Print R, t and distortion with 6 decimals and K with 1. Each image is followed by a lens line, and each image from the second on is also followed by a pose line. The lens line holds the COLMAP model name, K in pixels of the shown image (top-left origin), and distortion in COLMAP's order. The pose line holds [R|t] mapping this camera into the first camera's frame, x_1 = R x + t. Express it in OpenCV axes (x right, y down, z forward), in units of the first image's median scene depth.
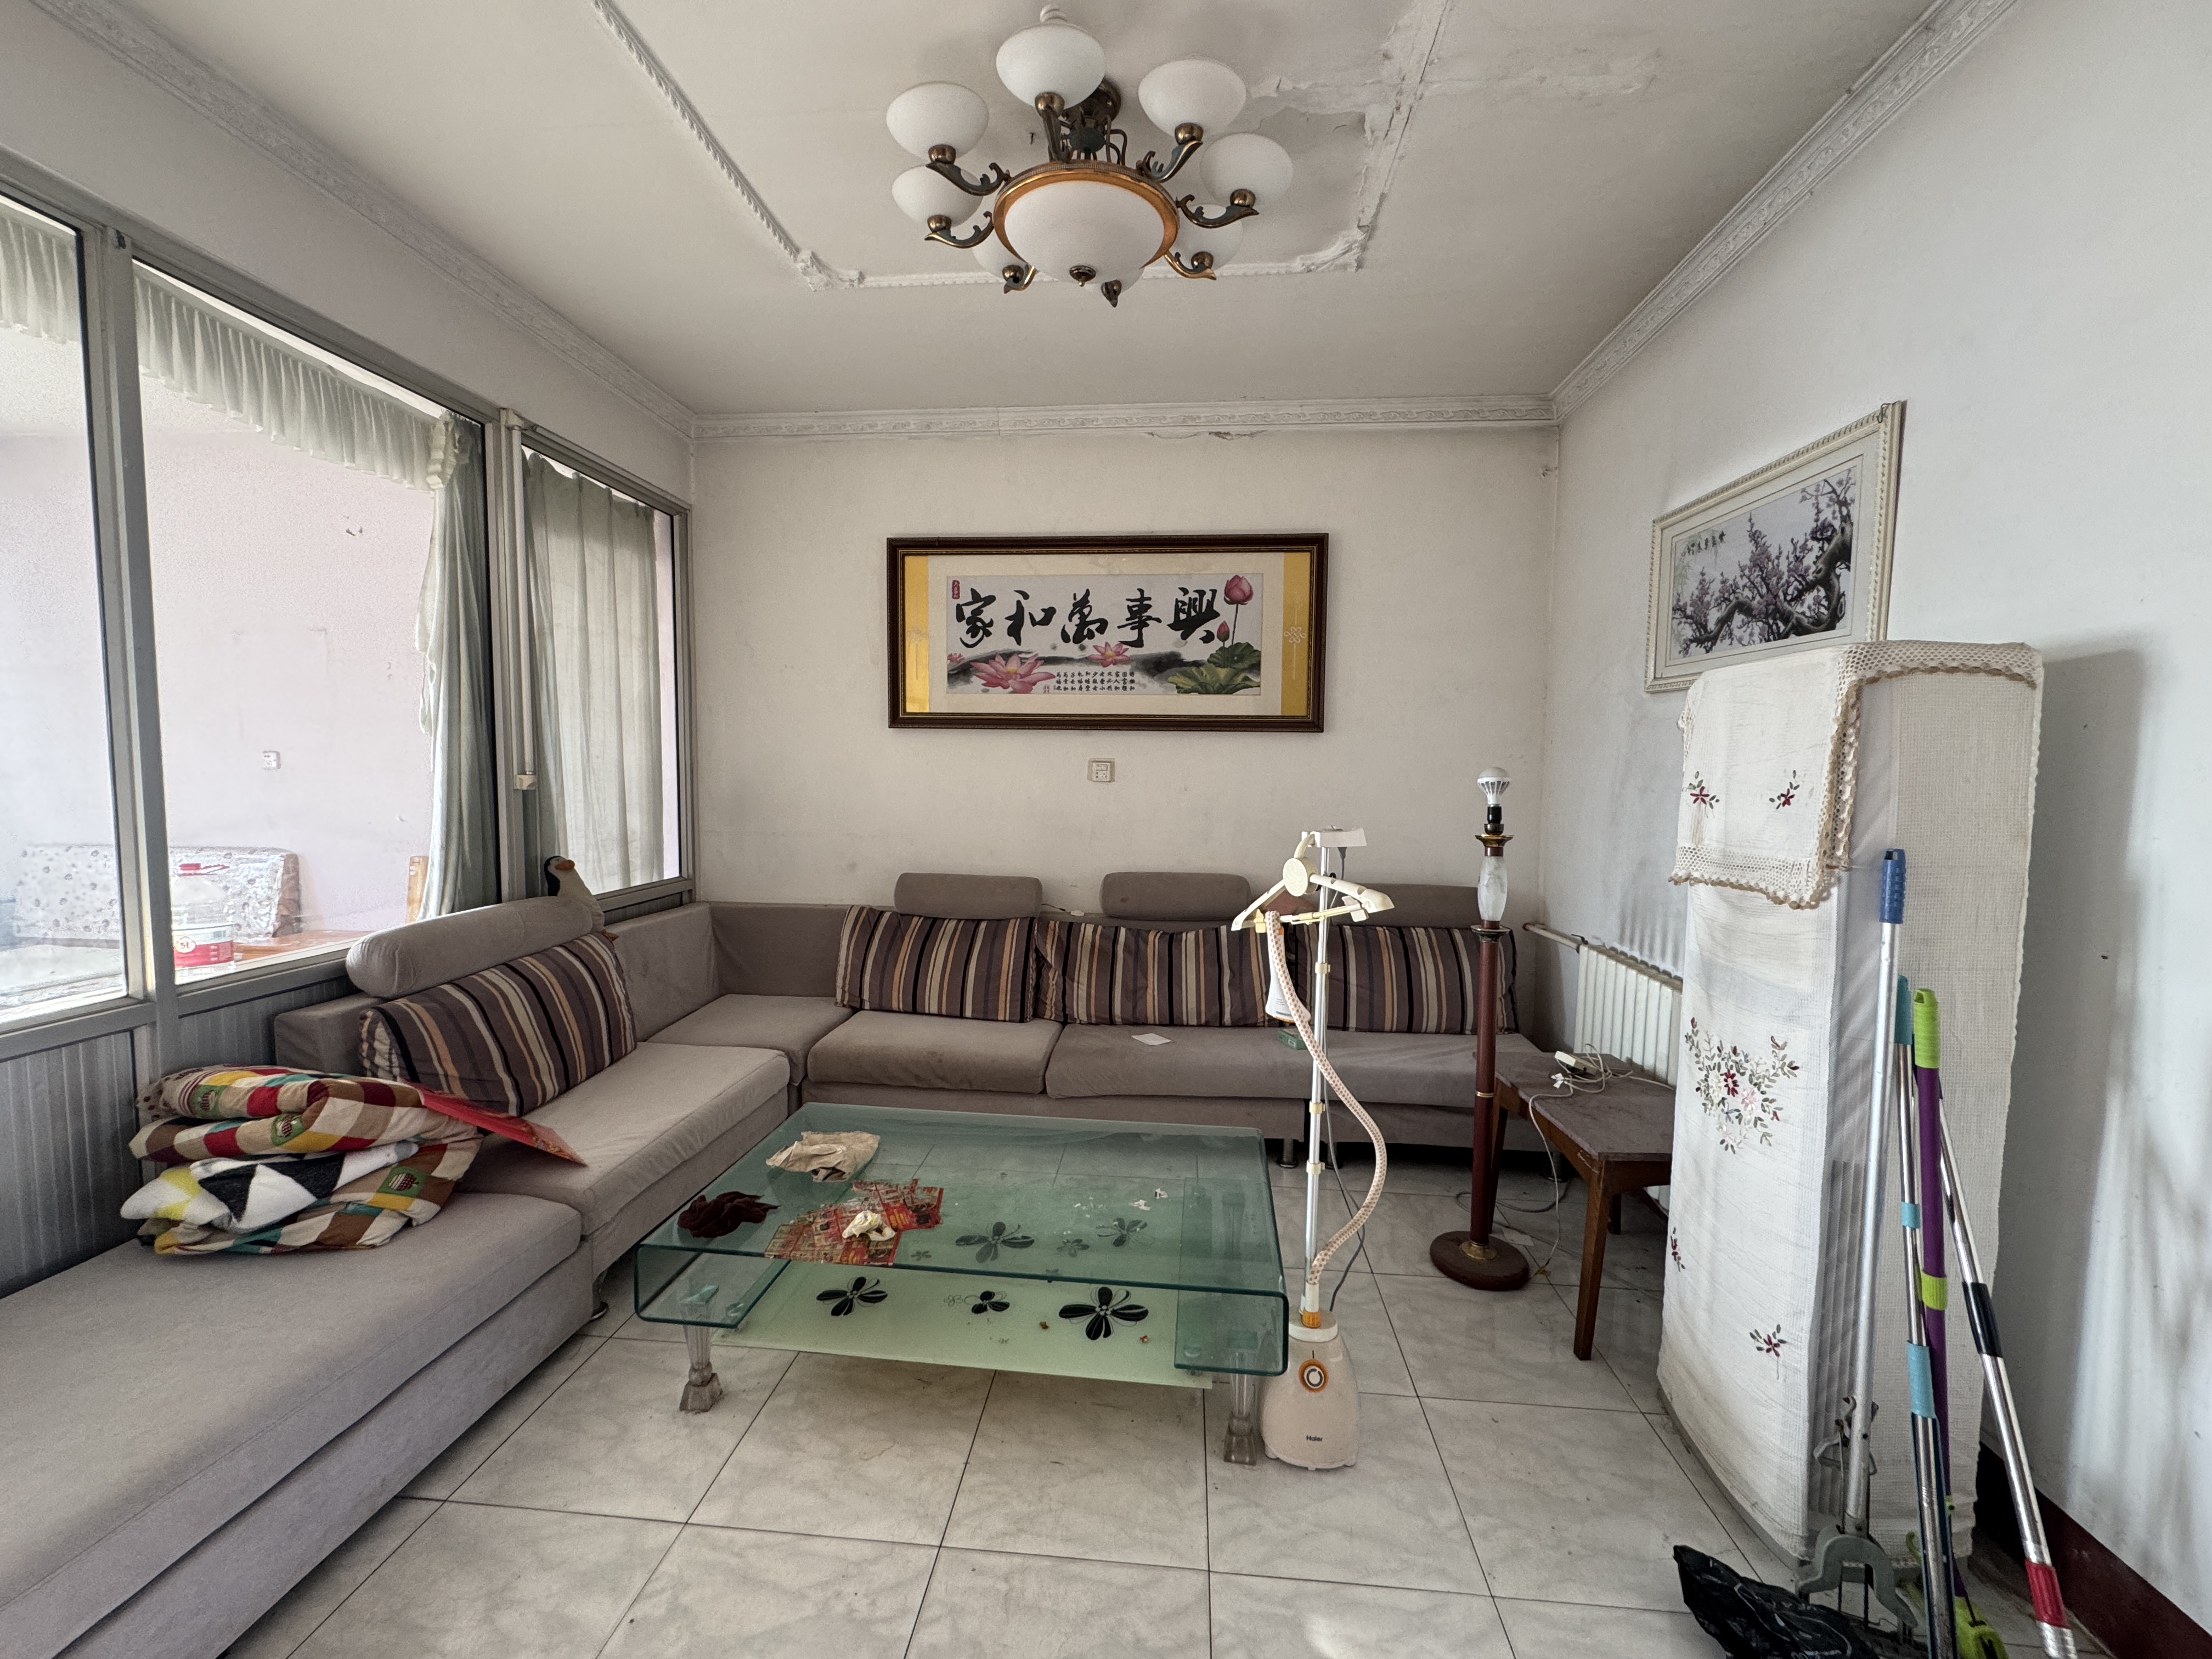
lens RADIAL K [[879.8, 0, 1104.7], [0, 879.8, 823.1], [0, 0, 1]] dist [0.002826, 0.000055]
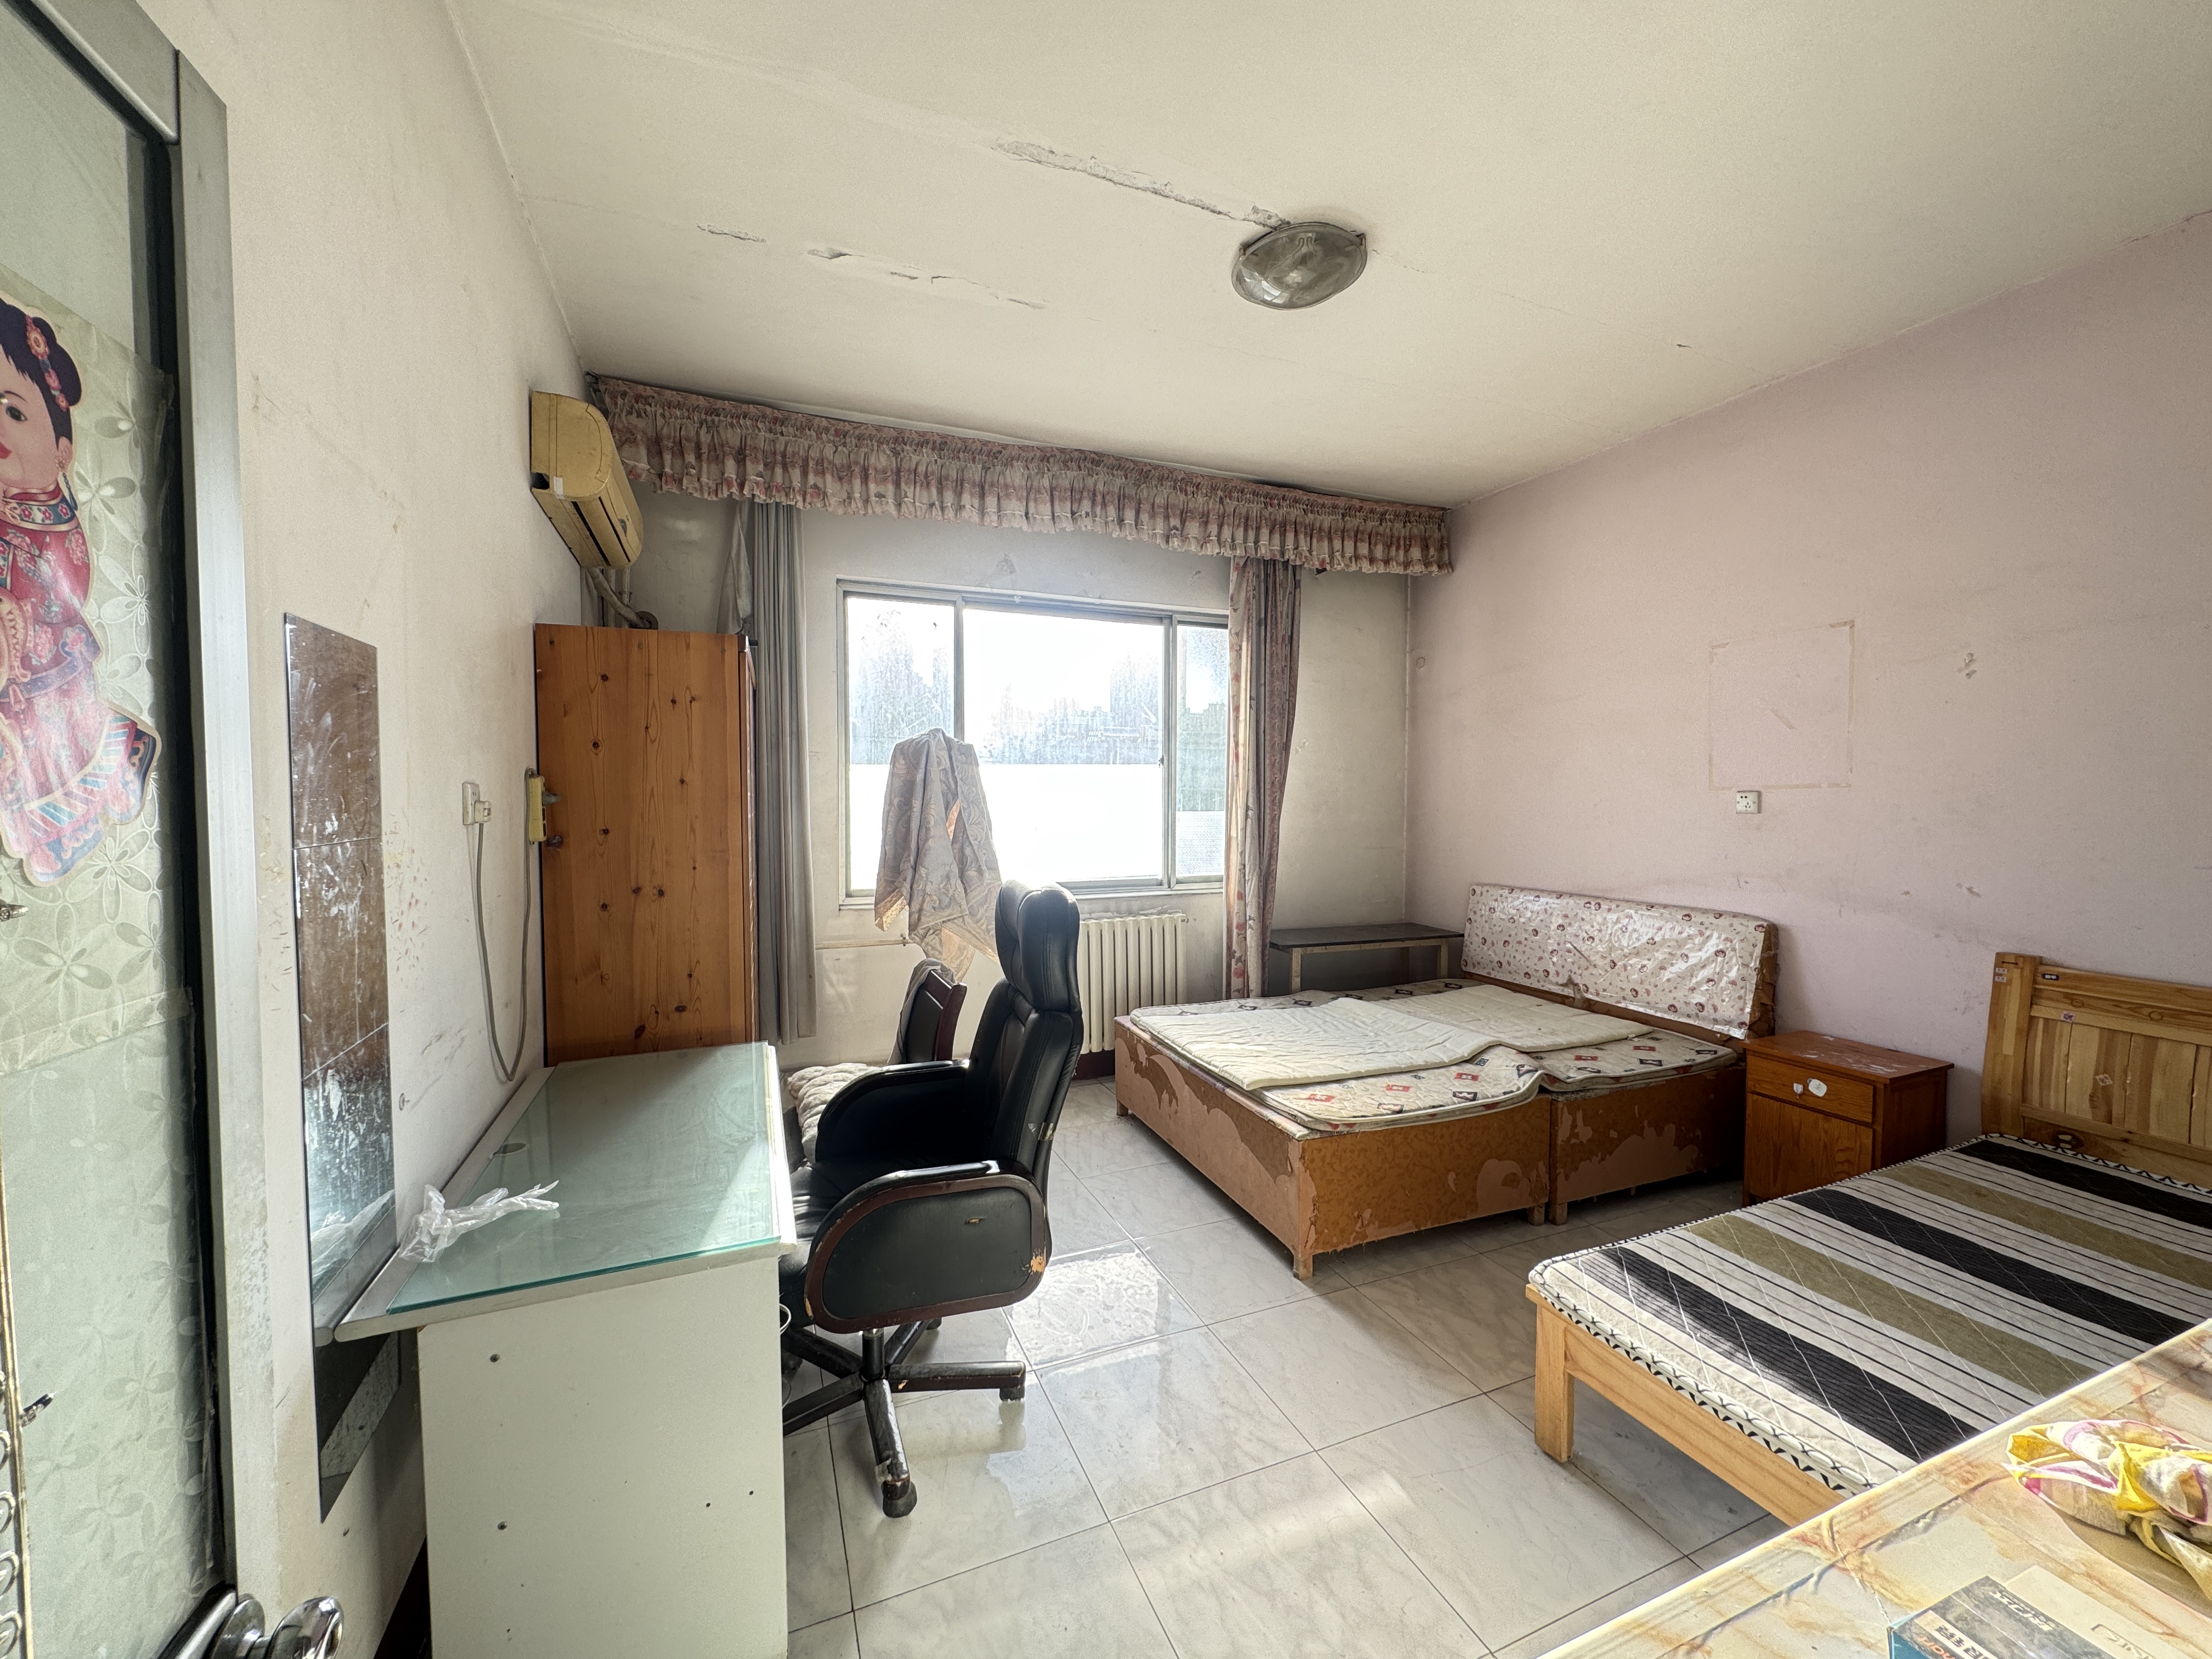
lens RADIAL K [[879.8, 0, 1106.7], [0, 879.8, 832.5], [0, 0, 1]] dist [0.002826, 0.000055]
pose [[0.472588, 0.029578, -0.880787, -0.523894], [-0.059983, 0.998199, 0.001337, -0.010968], [0.879240, 0.052200, 0.473511, 0.127673]]
